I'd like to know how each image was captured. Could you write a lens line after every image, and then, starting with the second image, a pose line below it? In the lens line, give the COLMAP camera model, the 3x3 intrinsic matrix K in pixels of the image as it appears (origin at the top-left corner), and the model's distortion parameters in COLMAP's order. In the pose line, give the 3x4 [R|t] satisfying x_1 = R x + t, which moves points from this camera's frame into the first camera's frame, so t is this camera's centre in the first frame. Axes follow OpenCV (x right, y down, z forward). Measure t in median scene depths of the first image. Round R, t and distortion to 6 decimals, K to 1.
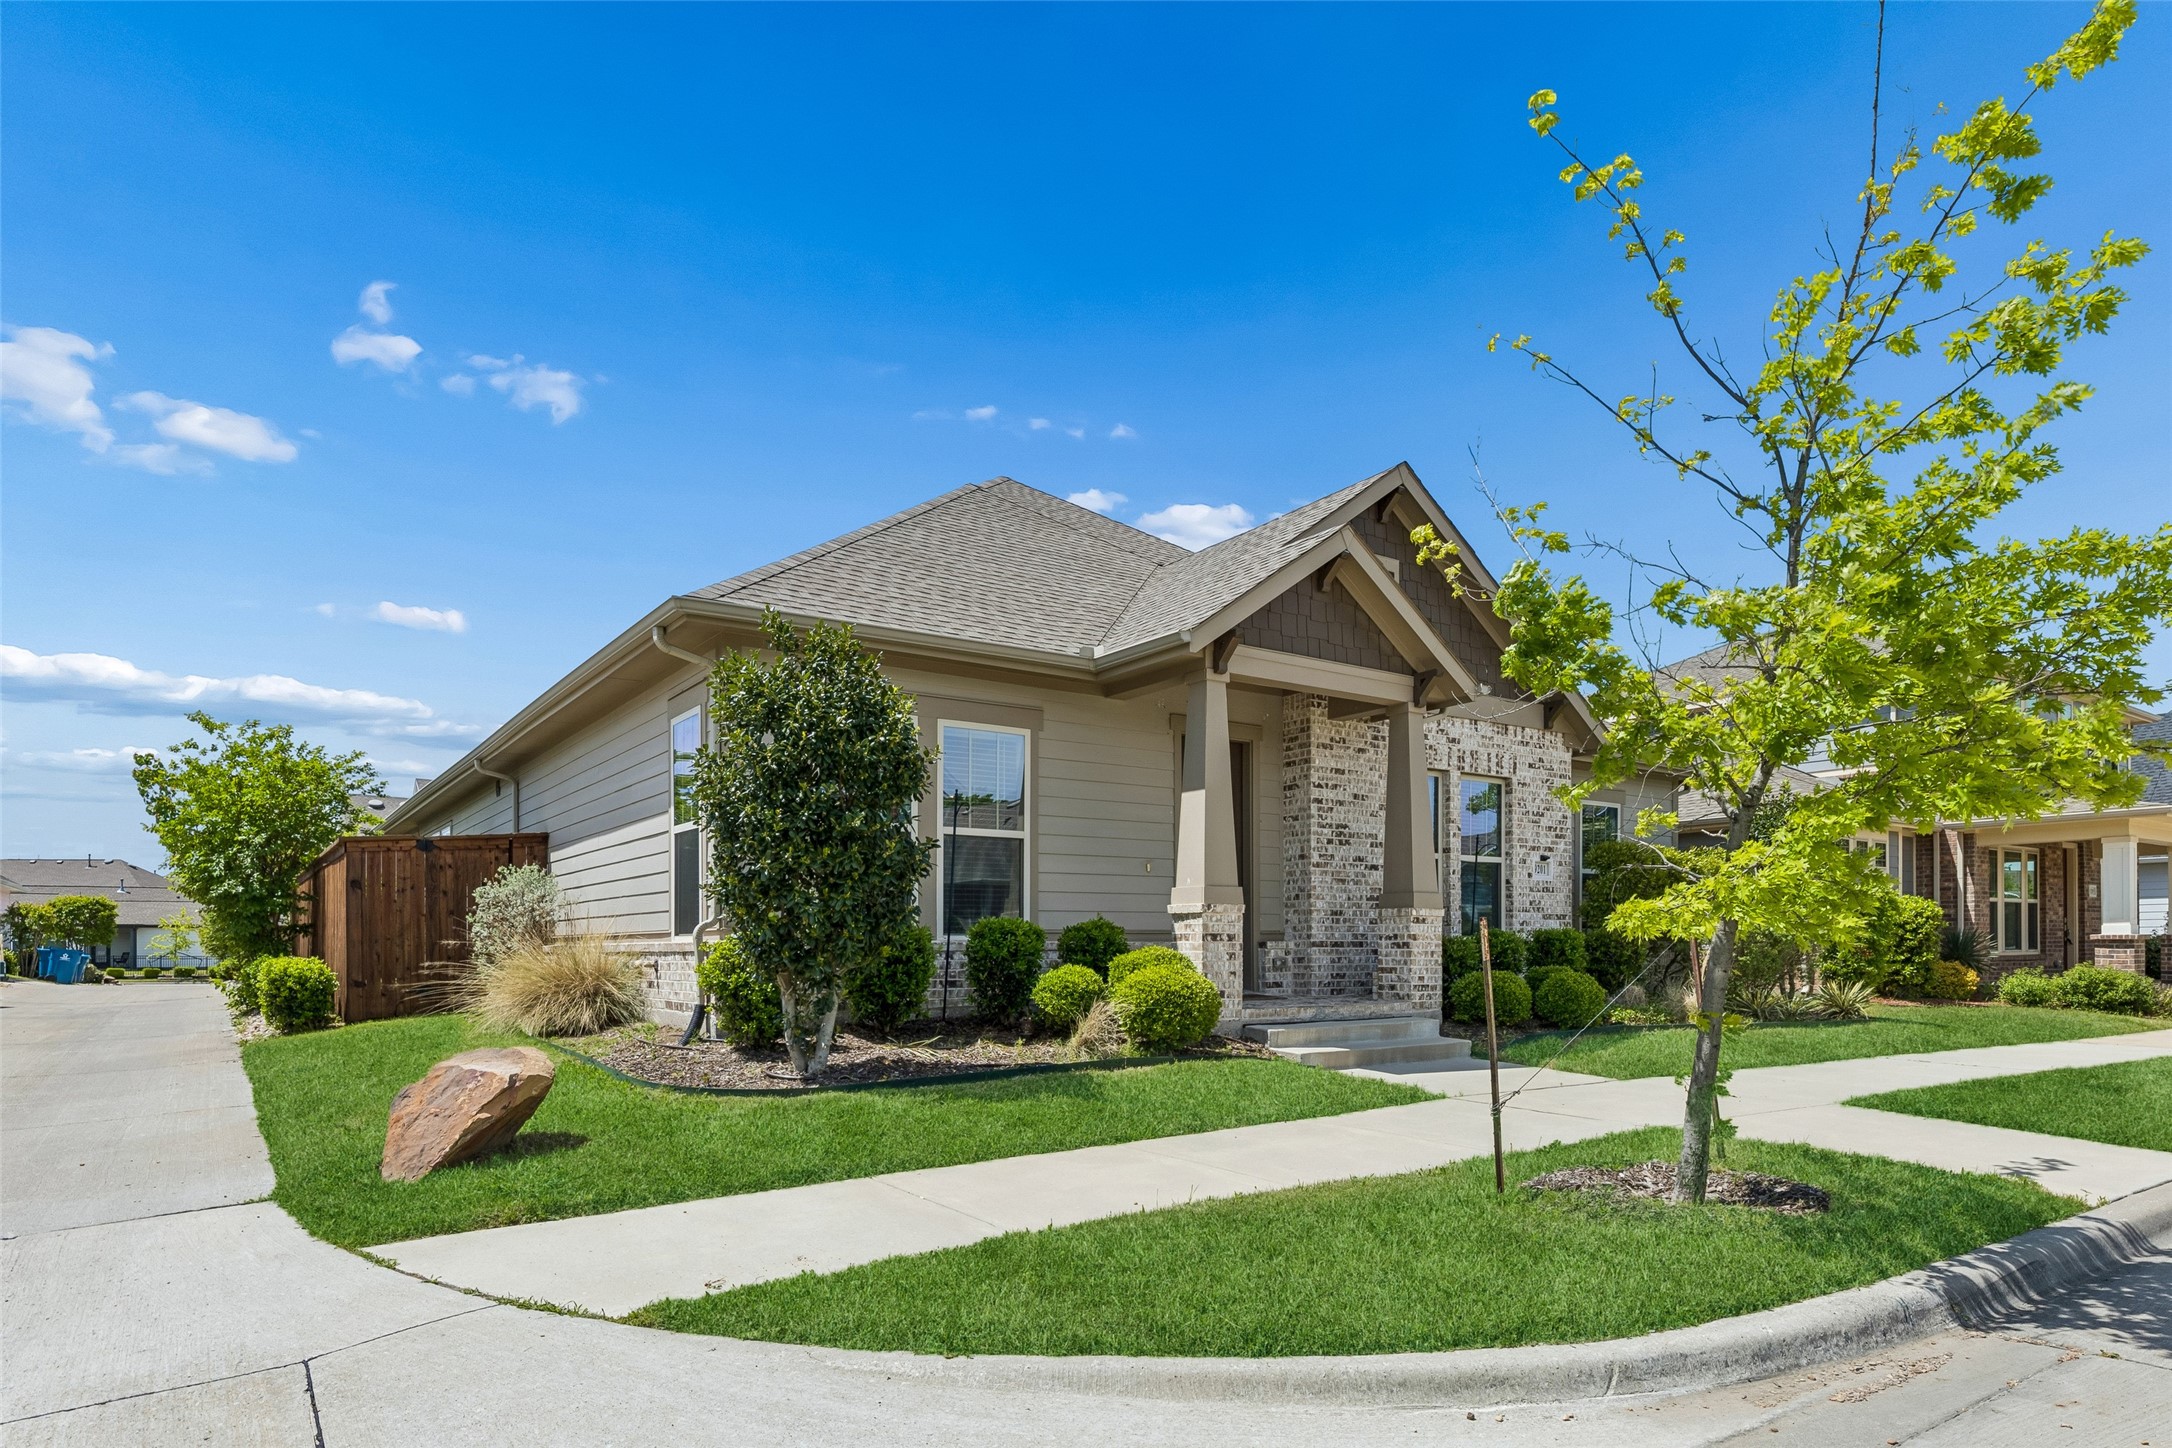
lens RADIAL K [[1260.3, 0, 1086.0], [0, 1260.3, 724.0], [0, 0, 1]] dist [0.000940, 0.000103]
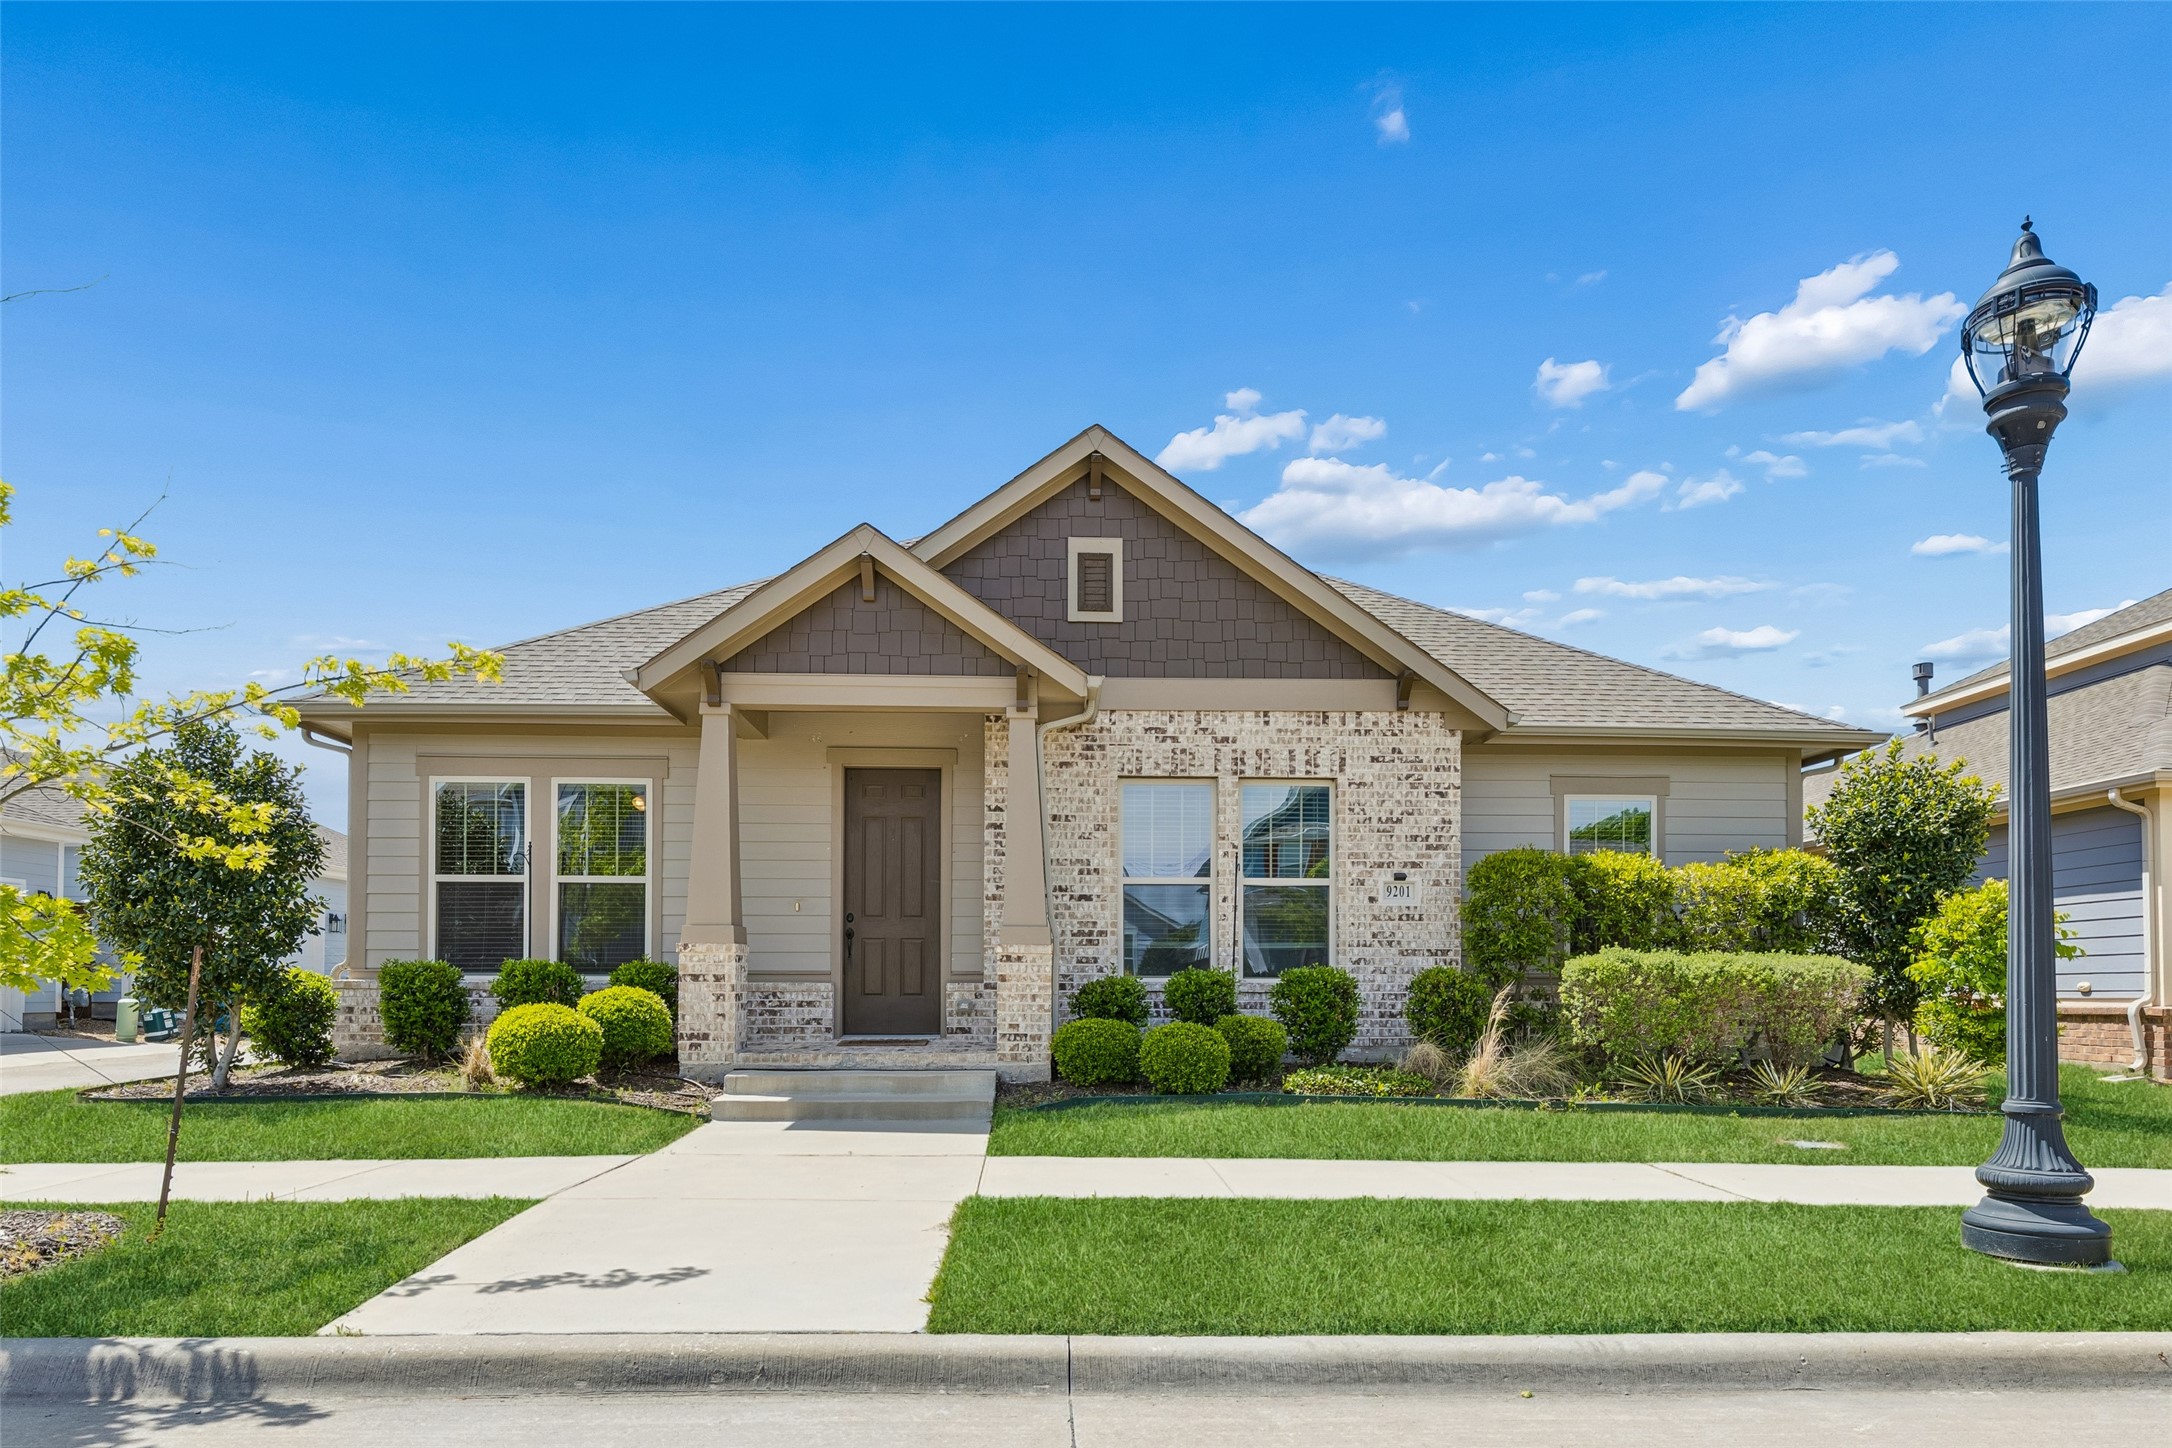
lens RADIAL K [[1240.1, 0, 1086.2], [0, 1240.1, 761.3], [0, 0, 1]] dist [0.000671, 0.000423]
pose [[0.832545, -0.095166, -0.545722, 0.699240], [0.090830, 0.995252, -0.034989, 0.050155], [0.546460, -0.020438, 0.837236, 0.288501]]
